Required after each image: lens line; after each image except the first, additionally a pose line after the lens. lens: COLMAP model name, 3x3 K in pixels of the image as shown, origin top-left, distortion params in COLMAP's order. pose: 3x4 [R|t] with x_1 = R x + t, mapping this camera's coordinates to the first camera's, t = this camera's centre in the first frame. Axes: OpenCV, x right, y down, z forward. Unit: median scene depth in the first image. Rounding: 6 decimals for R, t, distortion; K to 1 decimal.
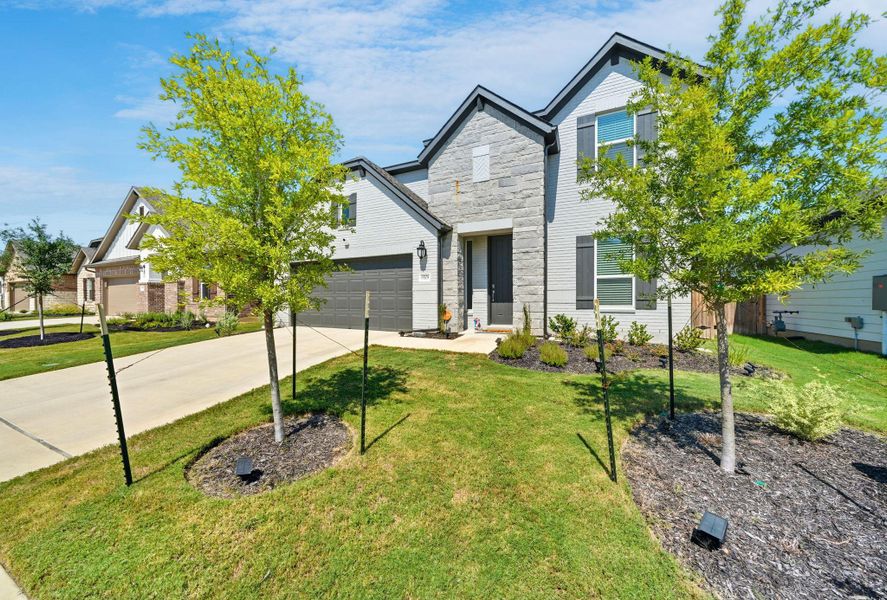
lens RADIAL K [[323.6, 0, 452.4], [0, 323.6, 305.3], [0, 0, 1]] dist [0.000577, -0.000012]
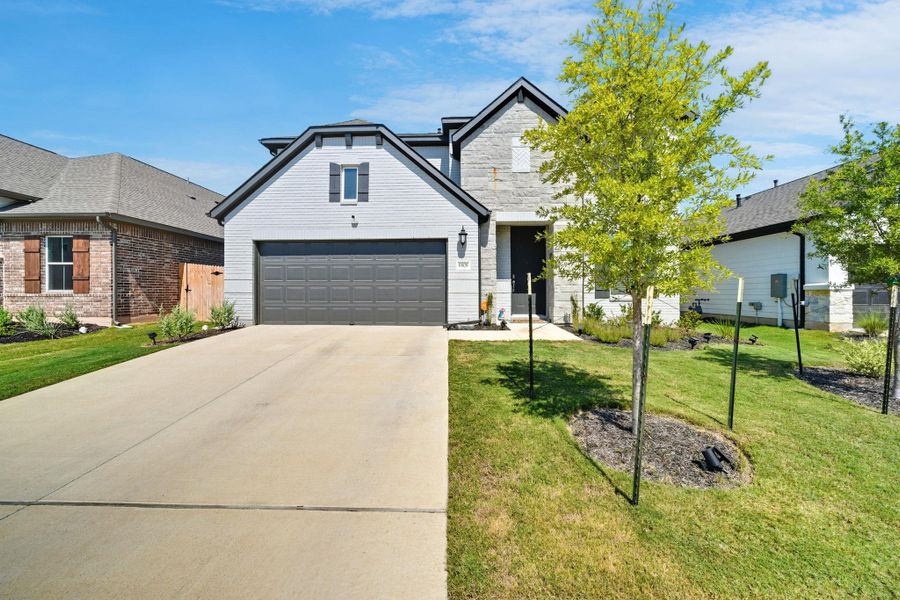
lens RADIAL K [[346.4, 0, 454.9], [0, 346.4, 291.4], [0, 0, 1]] dist [-0.000253, 0.000022]
pose [[0.911611, 0.001694, 0.411050, -0.518261], [0.007048, 0.999780, -0.019751, 0.007523], [-0.410993, 0.020902, 0.911399, 0.107030]]
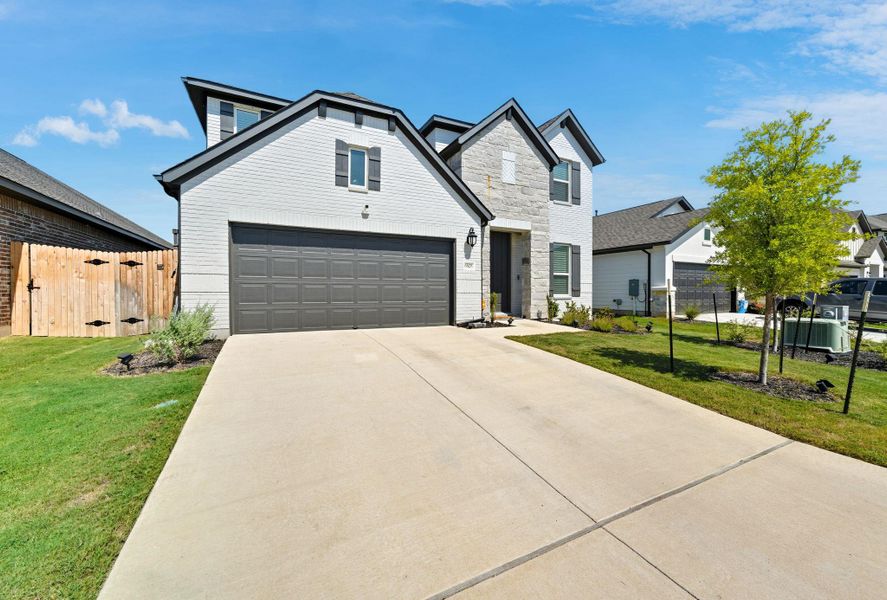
lens RADIAL K [[355.7, 0, 446.0], [0, 355.7, 293.5], [0, 0, 1]] dist [0.009238, 0.000287]
pose [[0.594702, -0.002388, 0.803943, -0.982823], [0.012048, 0.999910, -0.005942, 0.000704], [-0.803856, 0.013220, 0.594677, 0.430322]]
